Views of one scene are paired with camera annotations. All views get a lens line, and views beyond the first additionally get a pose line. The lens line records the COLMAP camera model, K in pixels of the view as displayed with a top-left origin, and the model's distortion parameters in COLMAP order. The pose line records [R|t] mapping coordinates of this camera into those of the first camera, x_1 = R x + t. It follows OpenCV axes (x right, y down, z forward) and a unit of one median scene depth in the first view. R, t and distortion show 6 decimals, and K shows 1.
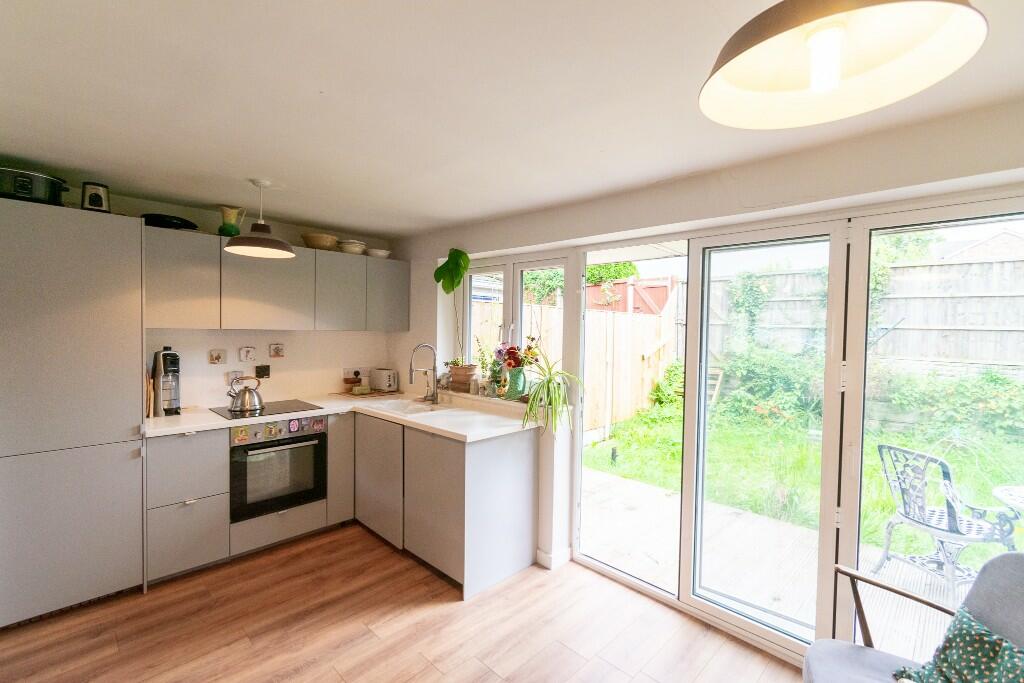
lens RADIAL K [[451.3, 0, 511.7], [0, 451.3, 340.8], [0, 0, 1]] dist [0.003575, -0.000528]
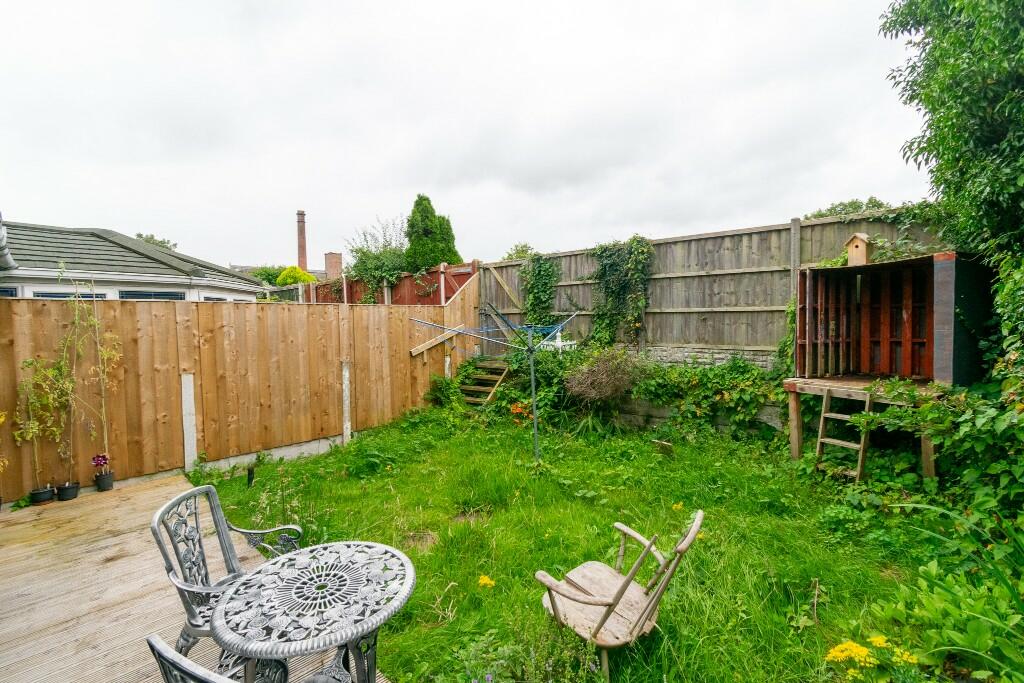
lens RADIAL K [[451.3, 0, 516.0], [0, 451.3, 338.1], [0, 0, 1]] dist [0.003575, -0.000528]
pose [[0.999044, -0.036041, 0.024728, 1.259904], [0.035715, 0.999271, 0.013492, 0.002547], [-0.025196, -0.012596, 0.999603, 0.271279]]
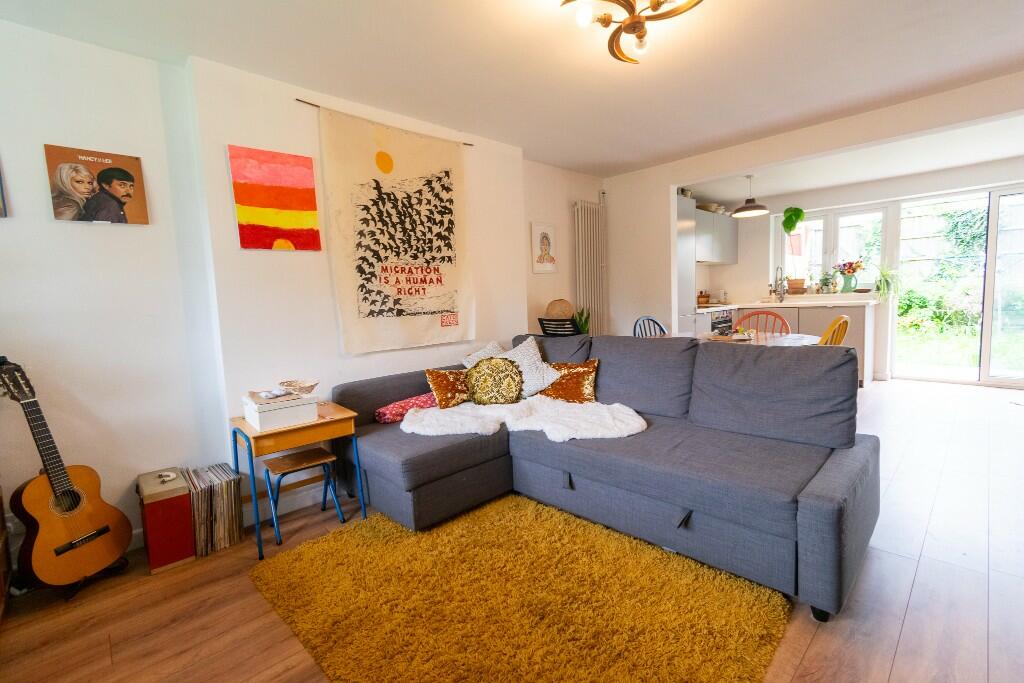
lens RADIAL K [[451.3, 0, 511.1], [0, 451.3, 341.3], [0, 0, 1]] dist [0.003575, -0.000528]
pose [[0.997825, -0.053822, -0.038052, -1.235727], [0.056311, 0.996116, 0.067694, 0.124929], [0.034261, -0.069689, 0.996980, -0.793971]]
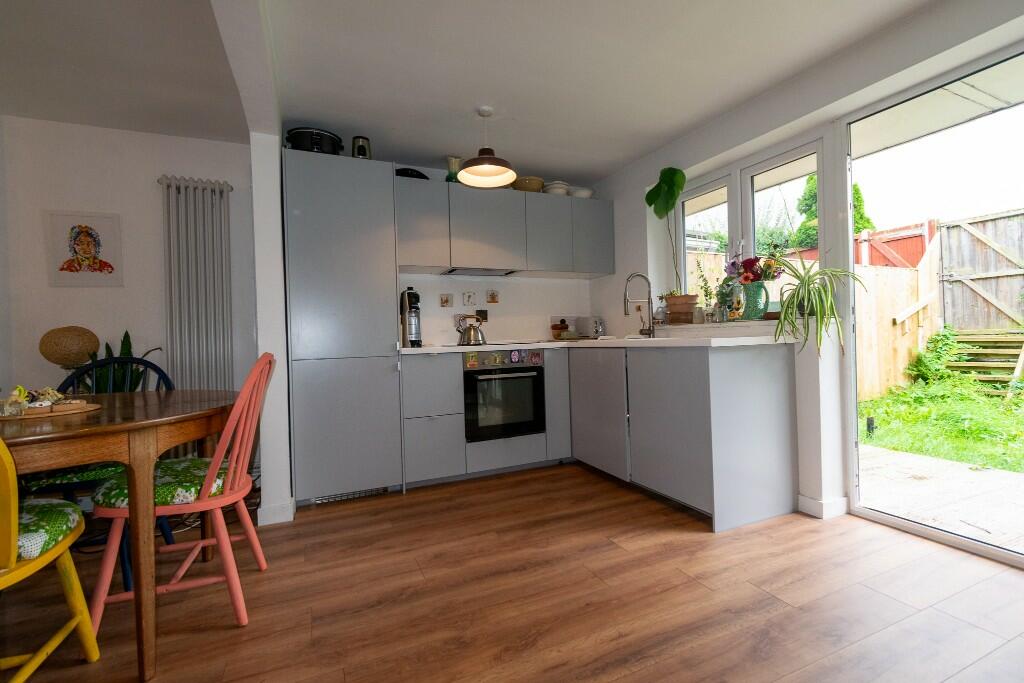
lens RADIAL K [[451.3, 0, 511.4], [0, 451.3, 340.0], [0, 0, 1]] dist [0.003575, -0.000528]
pose [[0.928422, -0.041535, -0.369199, -0.105634], [0.034583, 0.999078, -0.025431, 0.172383], [0.369915, 0.010843, 0.929003, 0.039384]]
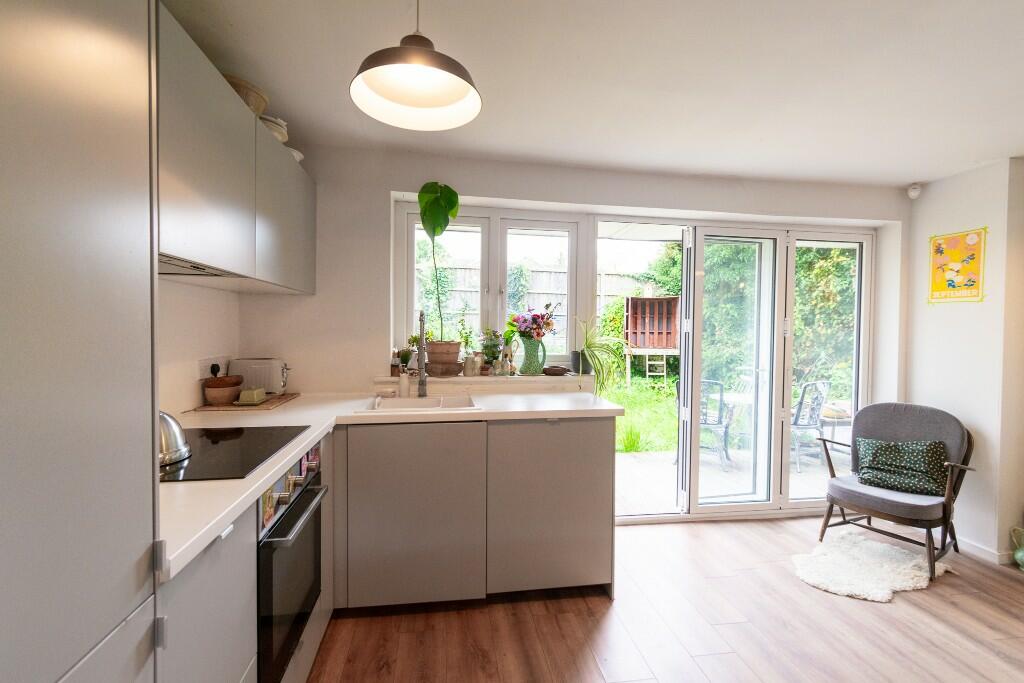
lens RADIAL K [[451.3, 0, 512.3], [0, 451.3, 339.6], [0, 0, 1]] dist [0.003575, -0.000528]
pose [[0.599699, -0.030013, 0.799663, -0.721921], [0.020719, 0.999544, 0.021977, 0.041237], [-0.799958, 0.003389, 0.600047, 0.506427]]
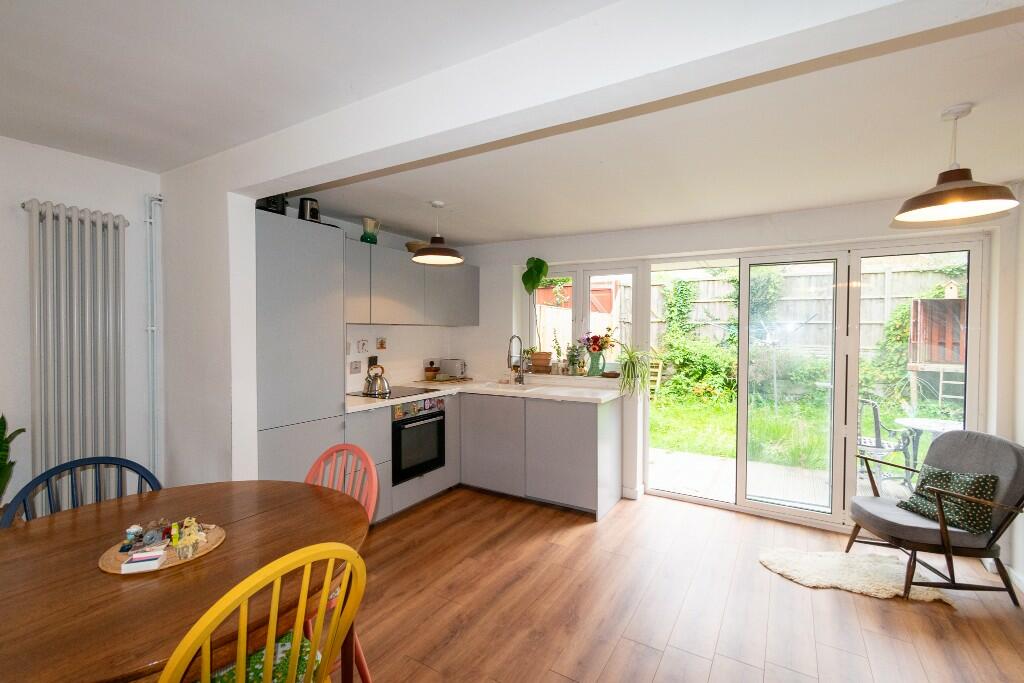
lens RADIAL K [[451.3, 0, 512.9], [0, 451.3, 341.4], [0, 0, 1]] dist [0.003575, -0.000528]
pose [[0.973280, -0.017812, 0.228930, -0.520283], [0.018491, 0.999829, -0.000820, 0.026474], [-0.228876, 0.005031, 0.973443, -0.205589]]
